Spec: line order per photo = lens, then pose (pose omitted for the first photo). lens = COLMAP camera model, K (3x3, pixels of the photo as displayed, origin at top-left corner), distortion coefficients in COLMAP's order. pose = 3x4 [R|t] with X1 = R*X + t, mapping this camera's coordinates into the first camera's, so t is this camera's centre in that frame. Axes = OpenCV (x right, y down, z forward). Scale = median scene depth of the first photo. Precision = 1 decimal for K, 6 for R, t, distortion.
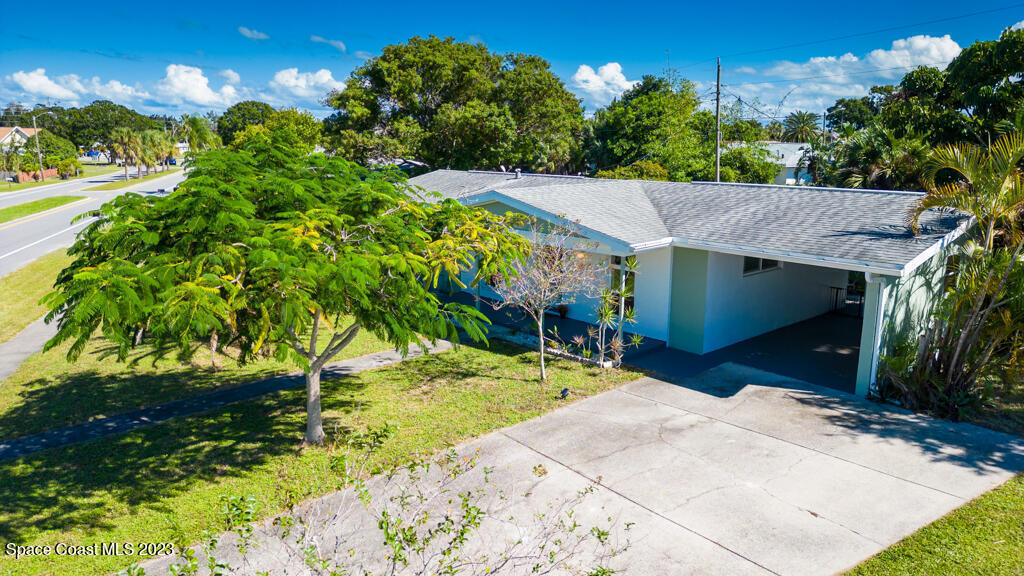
lens RADIAL K [[705.4, 0, 514.5], [0, 705.4, 300.4], [0, 0, 1]] dist [0.076868, -0.077718]
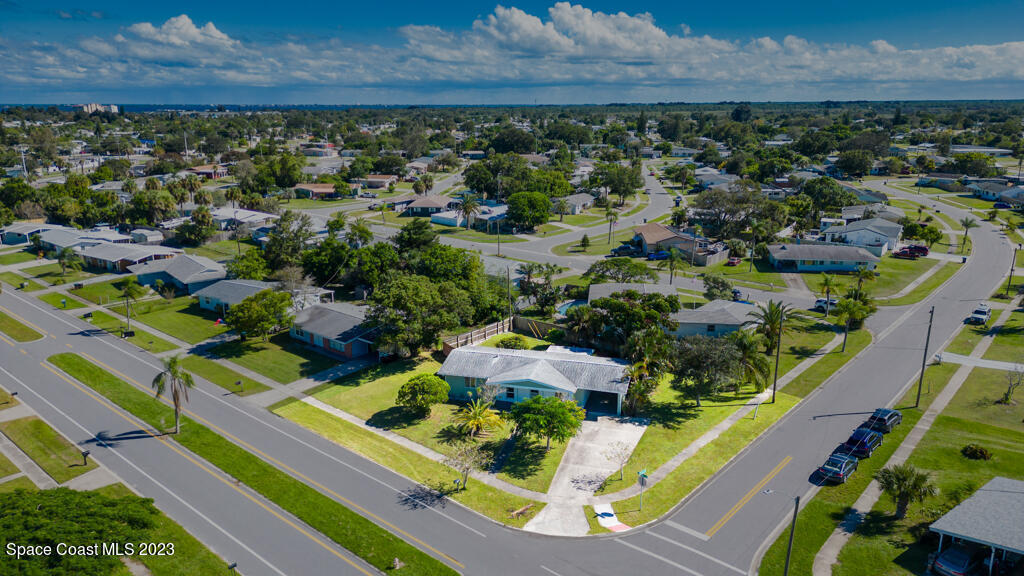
lens RADIAL K [[712.4, 0, 511.2], [0, 712.4, 293.0], [0, 0, 1]] dist [0.082480, -0.085161]
pose [[0.851093, -0.139777, 0.506066, -2.248946], [0.120349, 0.990183, 0.071091, -1.015673], [-0.511035, 0.000399, 0.859560, -2.550994]]
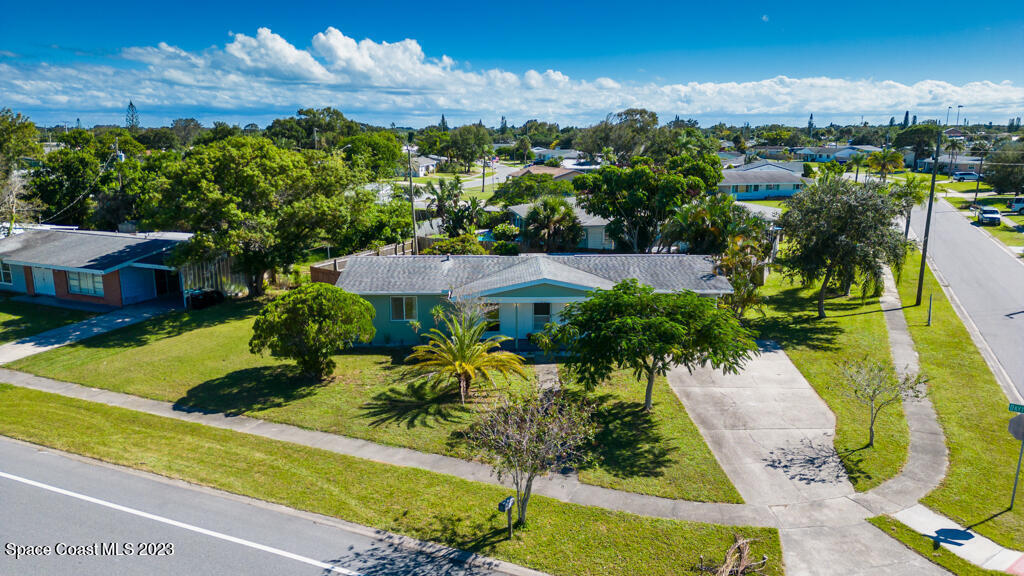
lens RADIAL K [[712.4, 0, 511.2], [0, 712.4, 293.0], [0, 0, 1]] dist [0.082480, -0.085161]
pose [[0.662862, -0.168925, 0.729437, -1.610251], [0.168148, 0.982918, 0.074825, -0.303325], [-0.729616, 0.073055, 0.679943, -0.205065]]
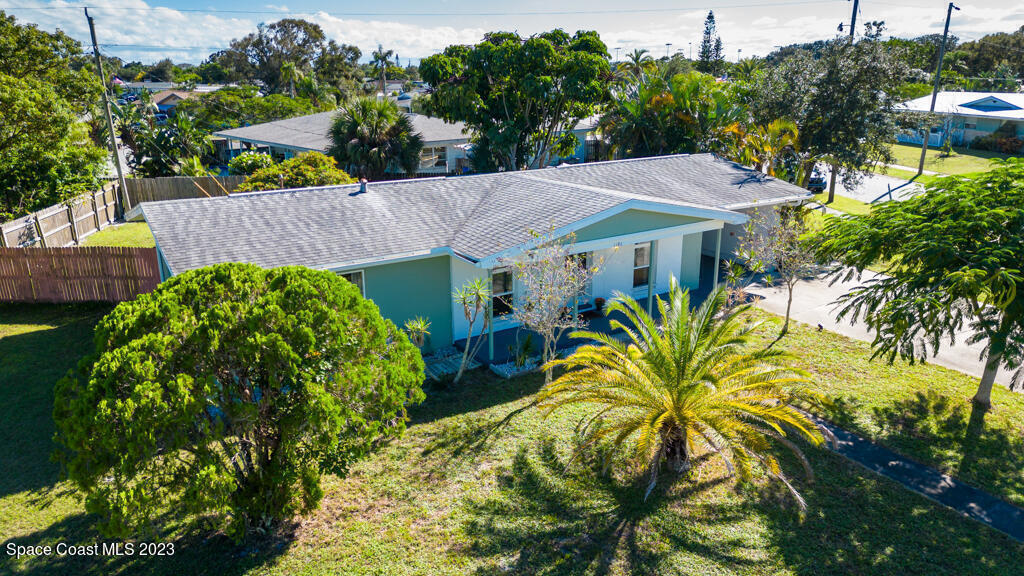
lens RADIAL K [[712.4, 0, 511.2], [0, 712.4, 293.0], [0, 0, 1]] dist [0.082480, -0.085161]
pose [[0.163498, -0.291501, 0.942494, -1.143175], [0.223441, 0.941466, 0.252421, -0.358057], [-0.960907, 0.169321, 0.219061, 1.086164]]
